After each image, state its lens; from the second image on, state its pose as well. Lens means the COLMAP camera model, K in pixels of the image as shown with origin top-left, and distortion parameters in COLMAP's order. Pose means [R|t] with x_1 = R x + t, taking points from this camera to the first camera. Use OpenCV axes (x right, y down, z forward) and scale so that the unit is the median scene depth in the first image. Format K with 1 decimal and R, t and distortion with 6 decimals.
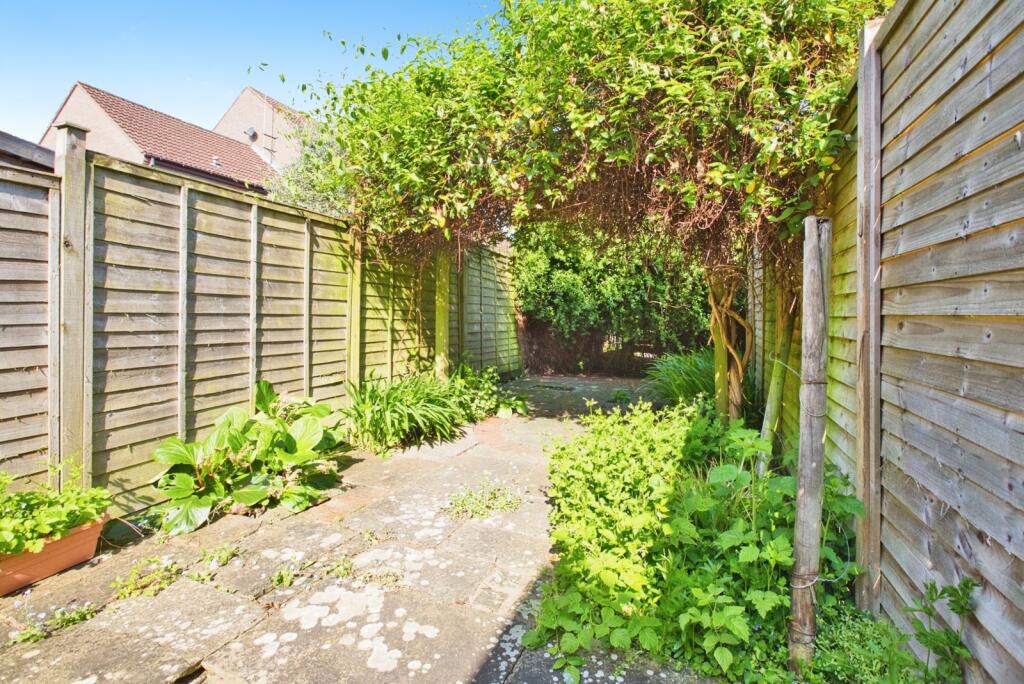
lens RADIAL K [[518.9, 0, 514.6], [0, 518.9, 302.0], [0, 0, 1]] dist [0.065404, -0.000171]
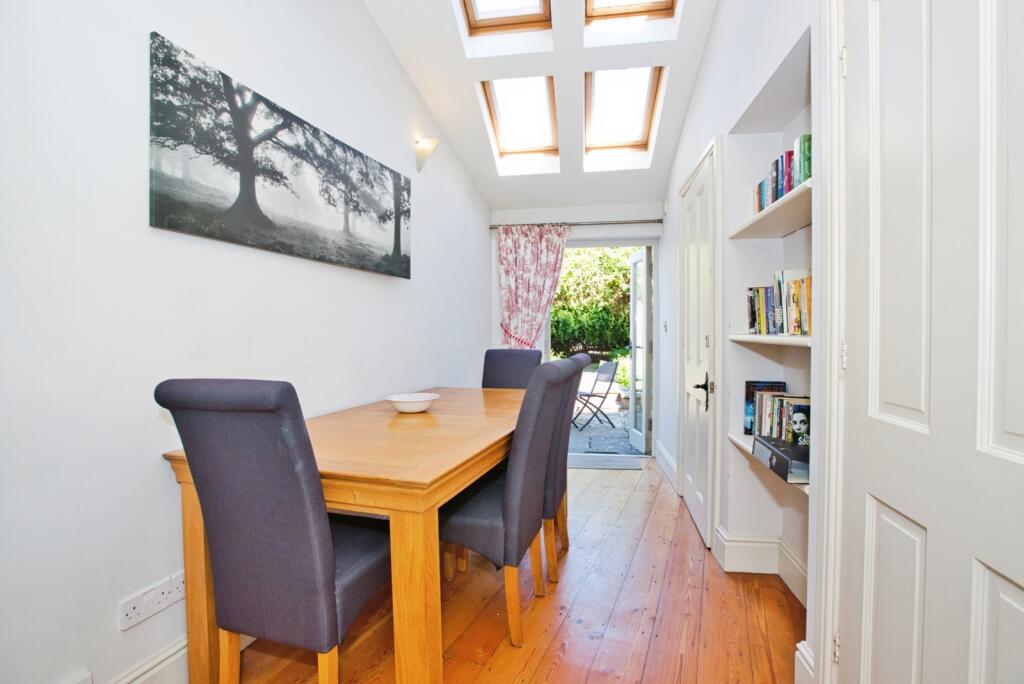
lens RADIAL K [[470.6, 0, 514.7], [0, 470.6, 331.9], [0, 0, 1]] dist [-0.044434, 0.000164]
pose [[0.981866, -0.007100, 0.189443, -0.462010], [0.002373, 0.999680, 0.025168, -0.023069], [-0.189561, -0.024262, 0.981569, -0.816280]]
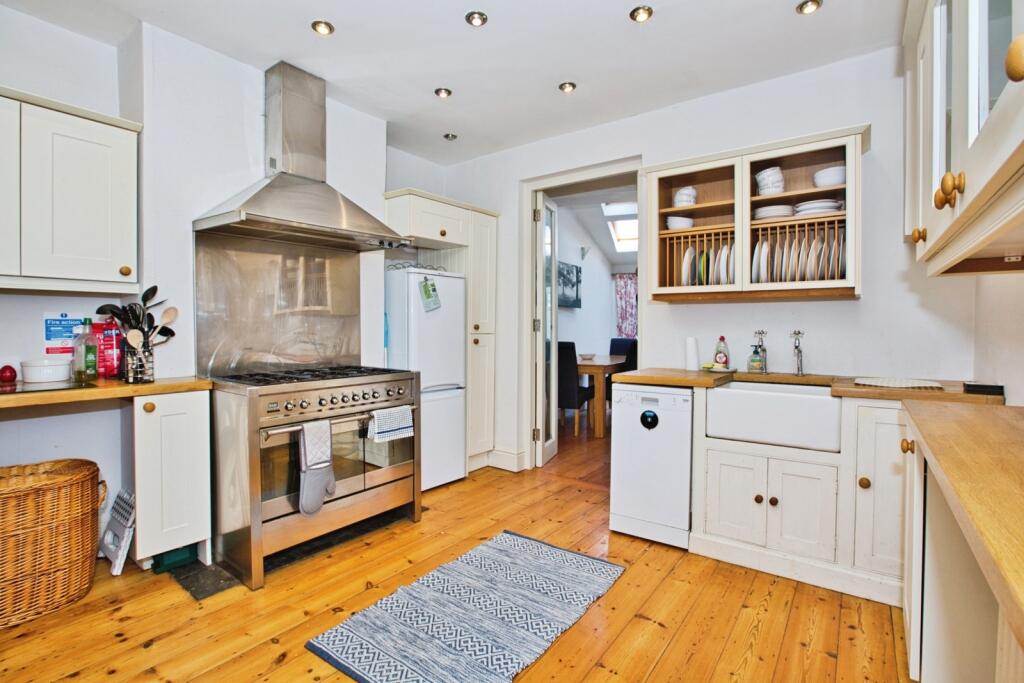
lens RADIAL K [[470.6, 0, 514.7], [0, 470.6, 331.4], [0, 0, 1]] dist [-0.044434, 0.000164]
pose [[0.998989, 0.000862, -0.044945, -0.550386], [0.000253, 0.999693, 0.024791, -0.031429], [0.044953, -0.024778, 0.998682, -1.303291]]
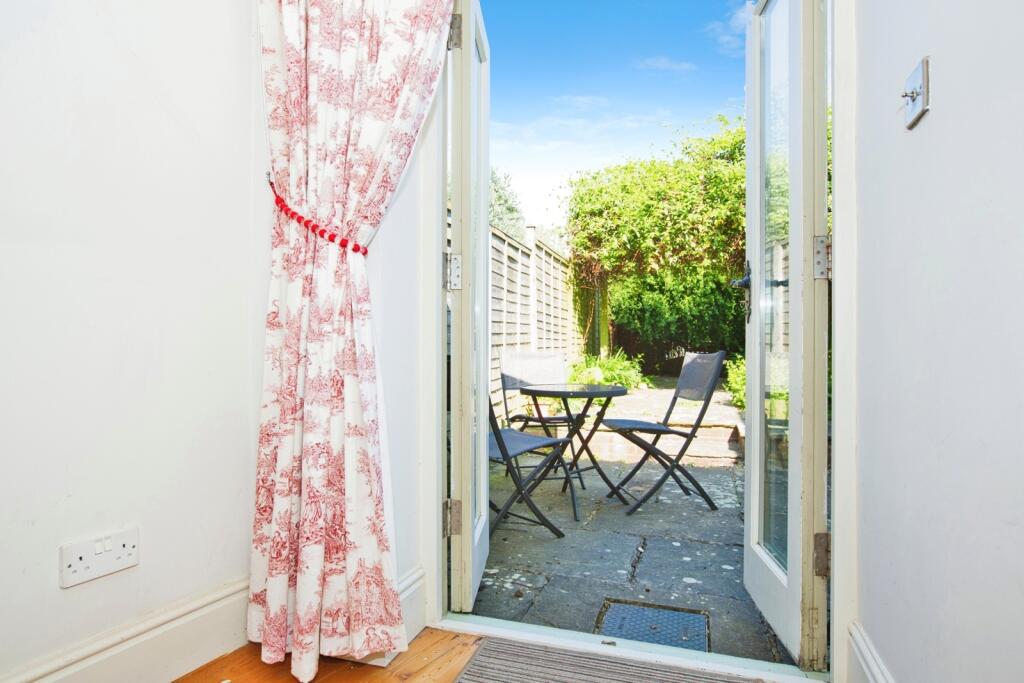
lens RADIAL K [[602.2, 0, 516.2], [0, 602.2, 335.9], [0, 0, 1]] dist [-0.029864, 0.000188]
pose [[0.999326, -0.003971, 0.036488, -0.306616], [0.003493, 0.999907, 0.013164, 0.029199], [-0.036536, -0.013027, 0.999247, -0.498101]]
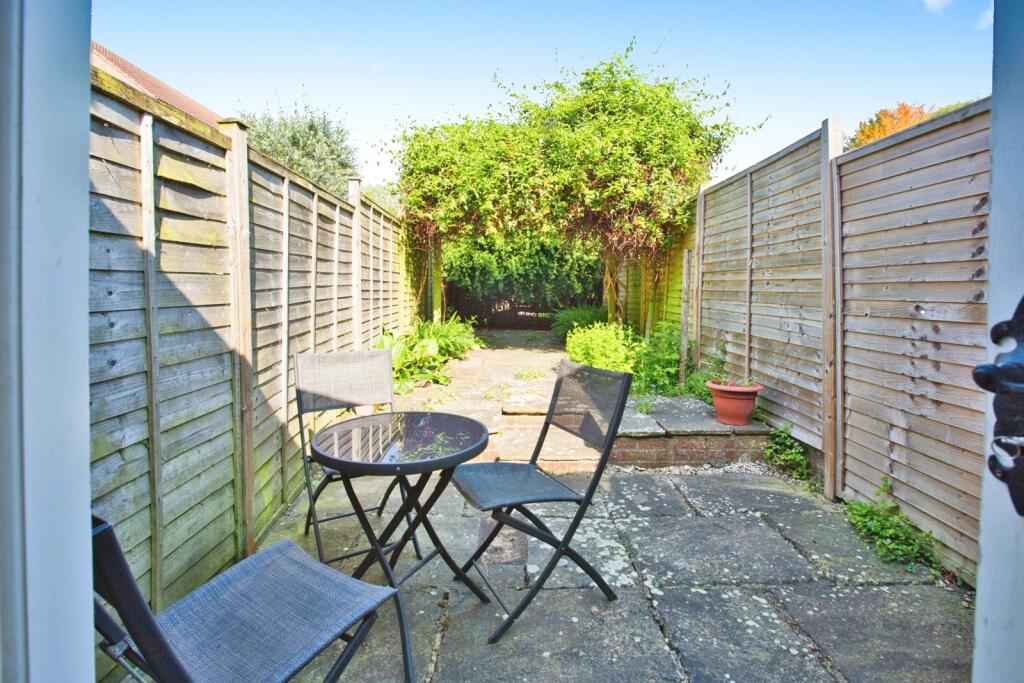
lens RADIAL K [[504.9, 0, 517.6], [0, 504.9, 279.0], [0, 0, 1]] dist [-0.071534, 0.000121]
pose [[0.940144, 0.004551, 0.340748, -0.276995], [-0.008027, 0.999929, 0.008793, -0.000199], [-0.340684, -0.011002, 0.940114, -0.287629]]
